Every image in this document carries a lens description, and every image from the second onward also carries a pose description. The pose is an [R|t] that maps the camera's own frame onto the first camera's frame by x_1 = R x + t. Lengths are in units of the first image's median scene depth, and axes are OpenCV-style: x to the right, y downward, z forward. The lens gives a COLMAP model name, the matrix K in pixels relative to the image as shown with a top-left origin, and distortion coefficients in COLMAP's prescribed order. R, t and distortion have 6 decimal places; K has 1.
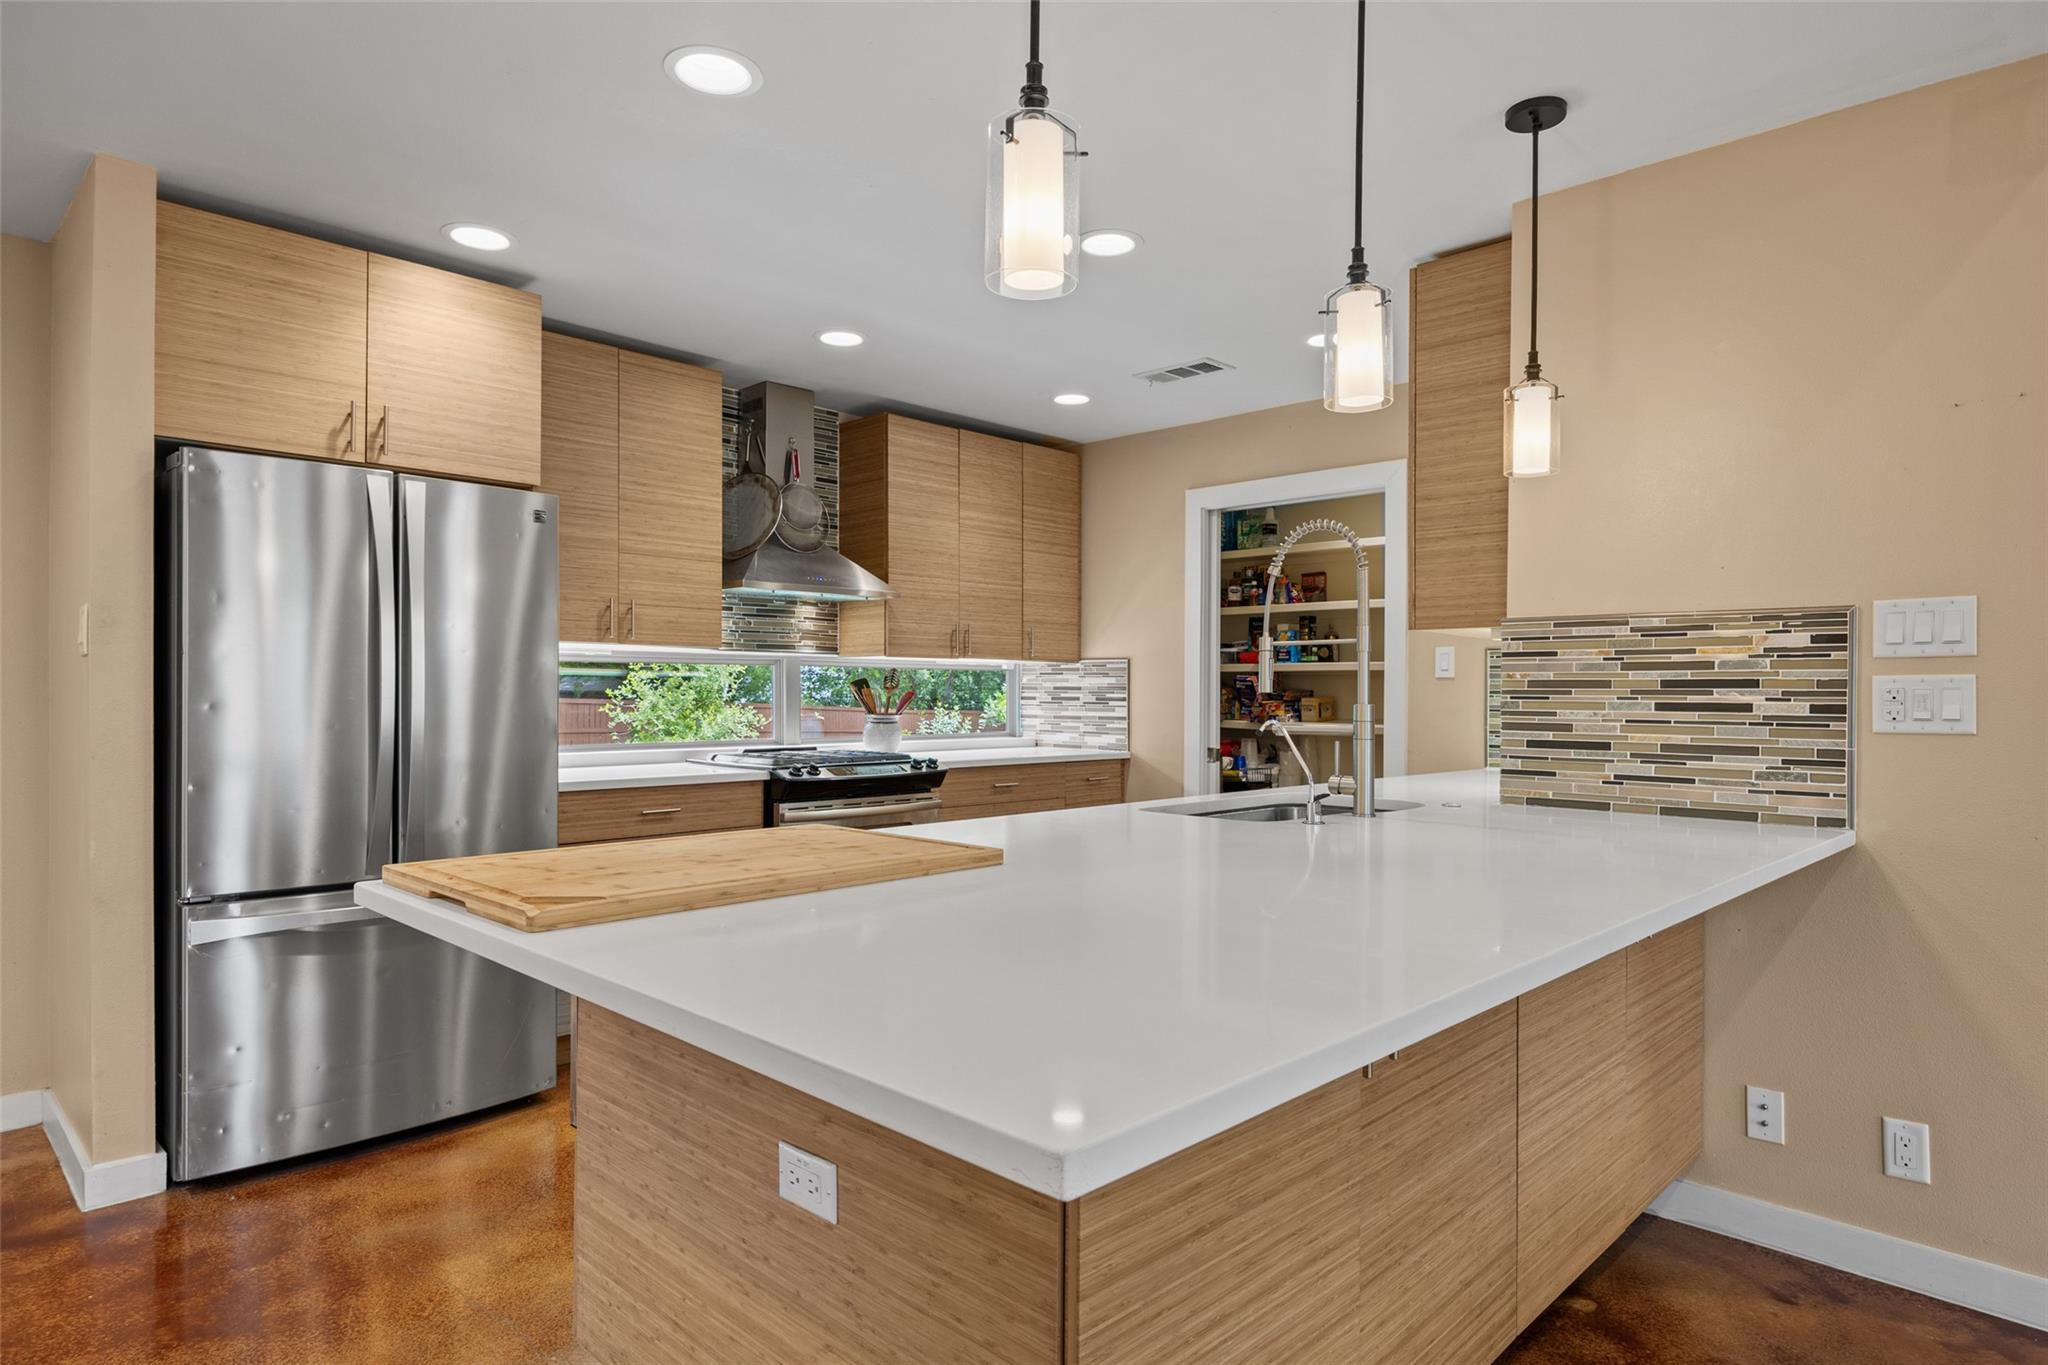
lens RADIAL K [[1156.2, 0, 1024.0], [0, 1156.2, 682.5], [0, 0, 1]] dist [0.001766, 0.000184]
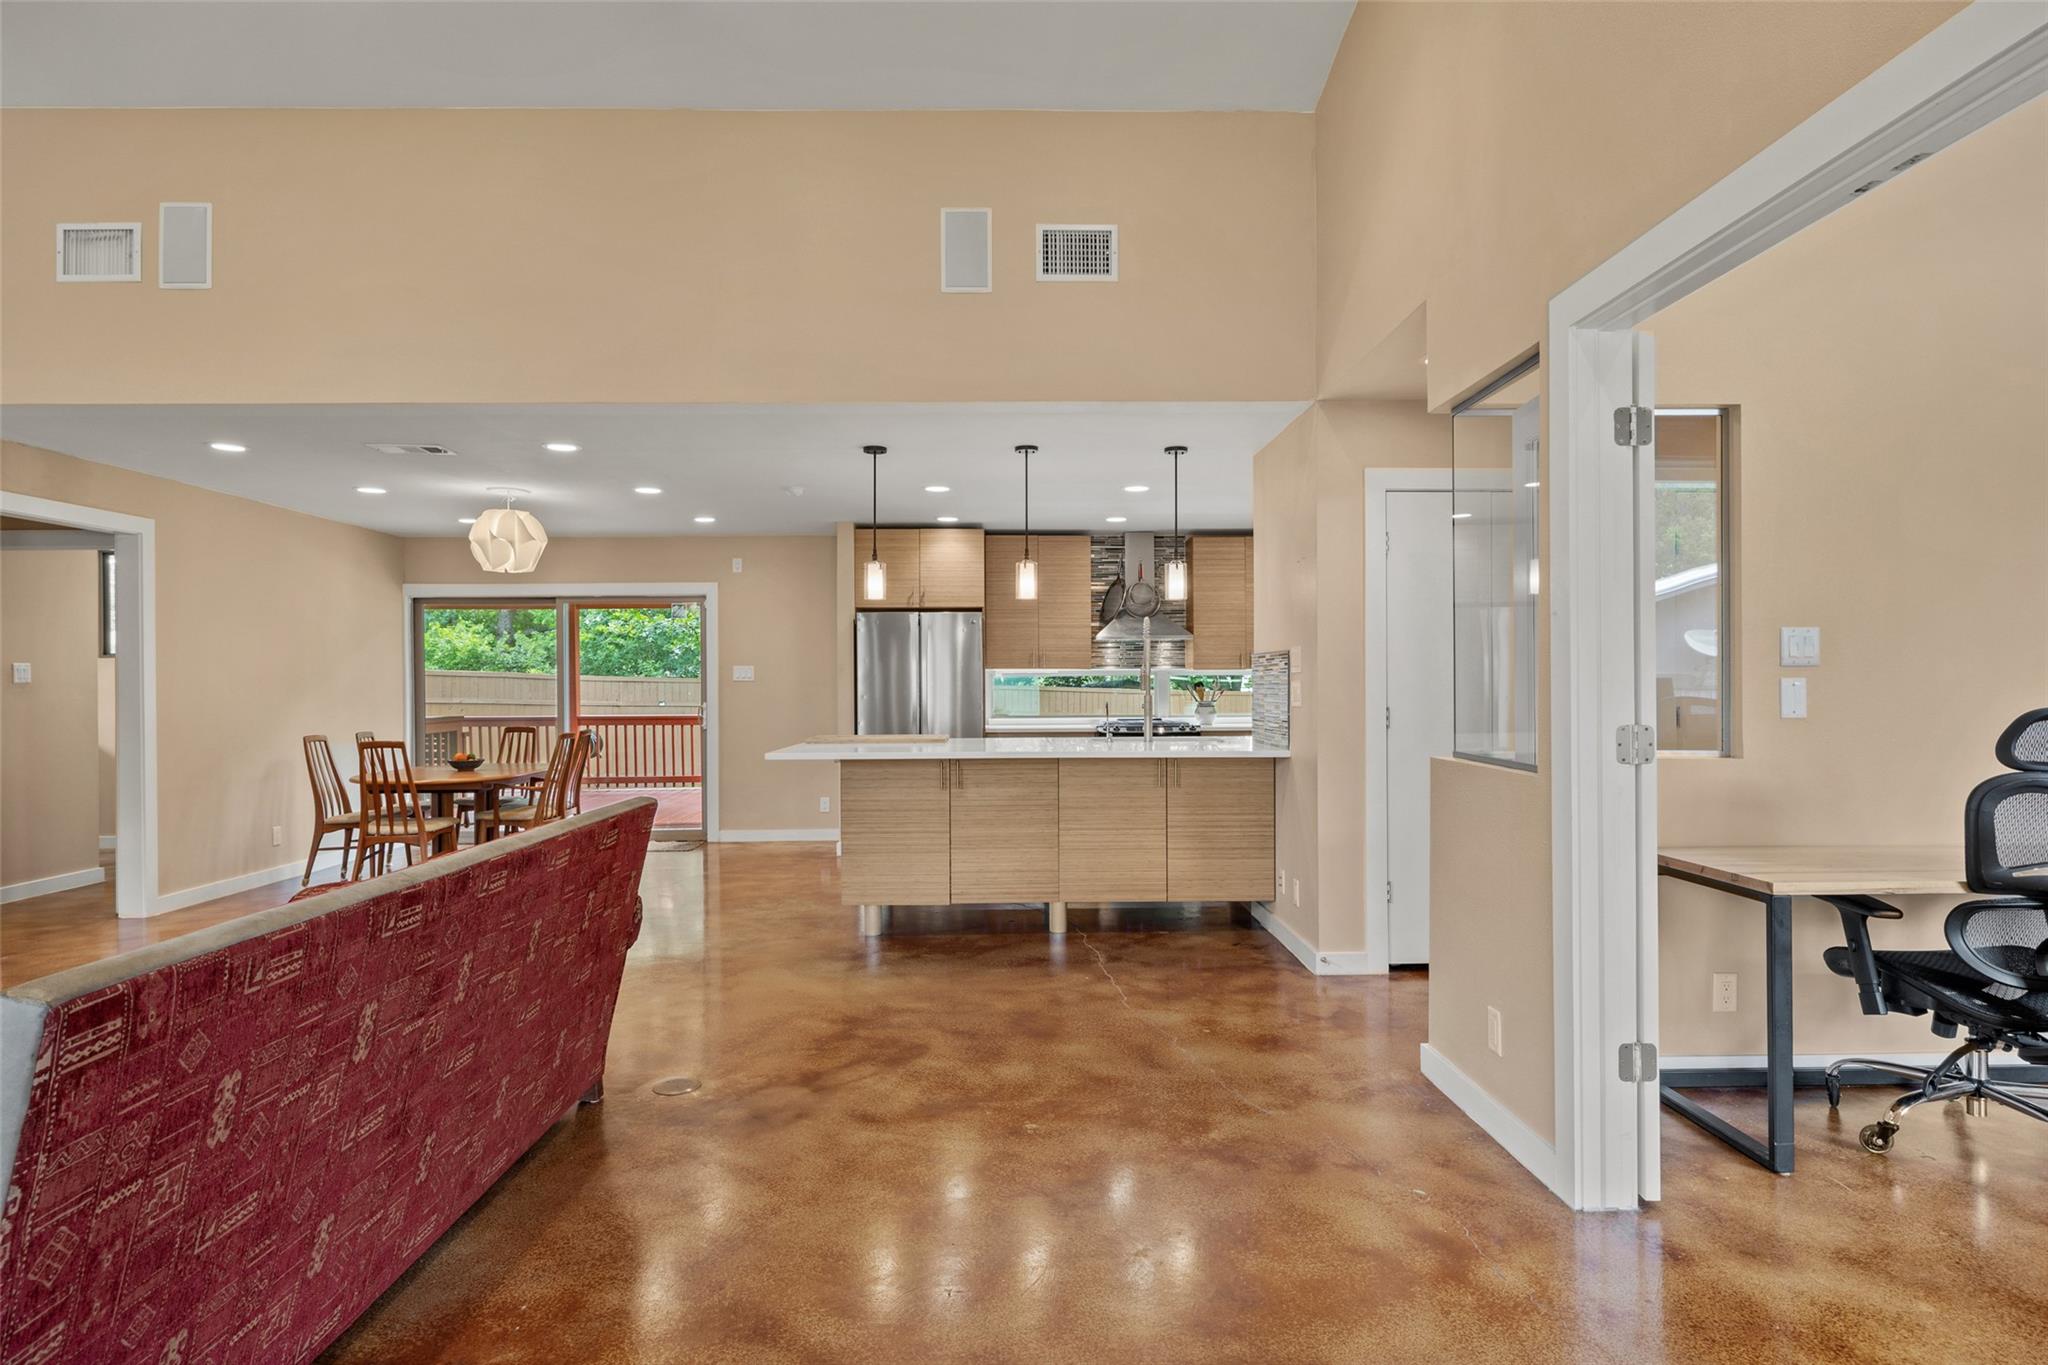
lens RADIAL K [[1093.1, 0, 1024.0], [0, 1093.1, 682.5], [0, 0, 1]] dist [0.002166, 0.000669]
pose [[0.717002, -0.010289, -0.696995, 1.117743], [0.013591, 0.999907, -0.000779, -0.005892], [0.696938, -0.008914, 0.717076, -0.535448]]
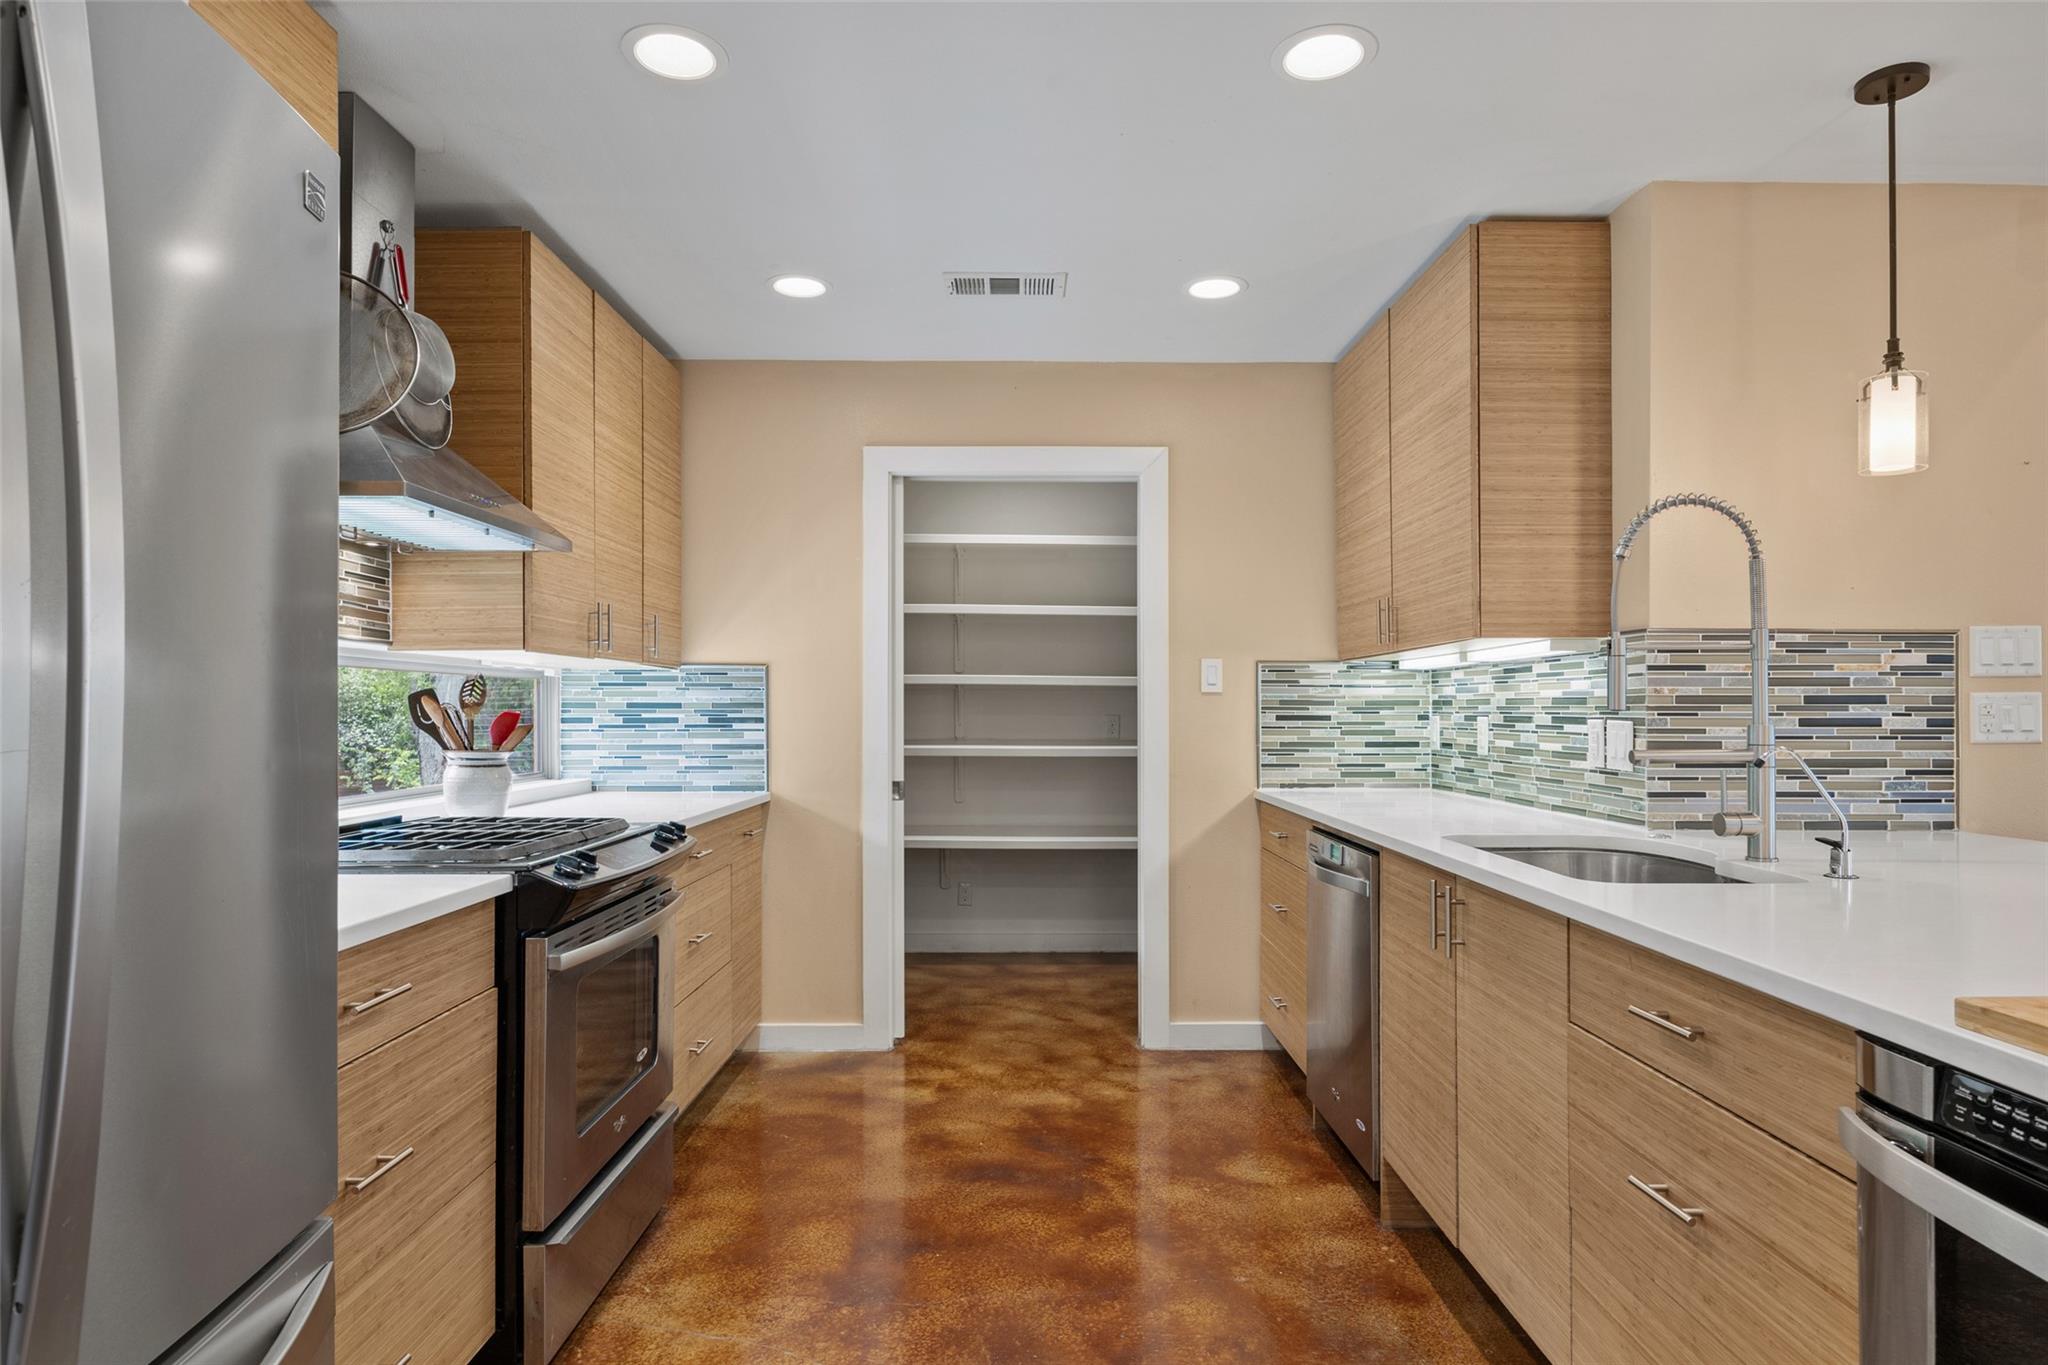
lens RADIAL K [[1170.8, 0, 1031.8], [0, 1170.8, 695.7], [0, 0, 1]] dist [0.003805, 0.000489]
pose [[0.713114, 0.004105, 0.701036, -0.437847], [-0.002207, 0.999991, -0.003611, 0.001957], [-0.701044, 0.001028, 0.713117, 0.505600]]
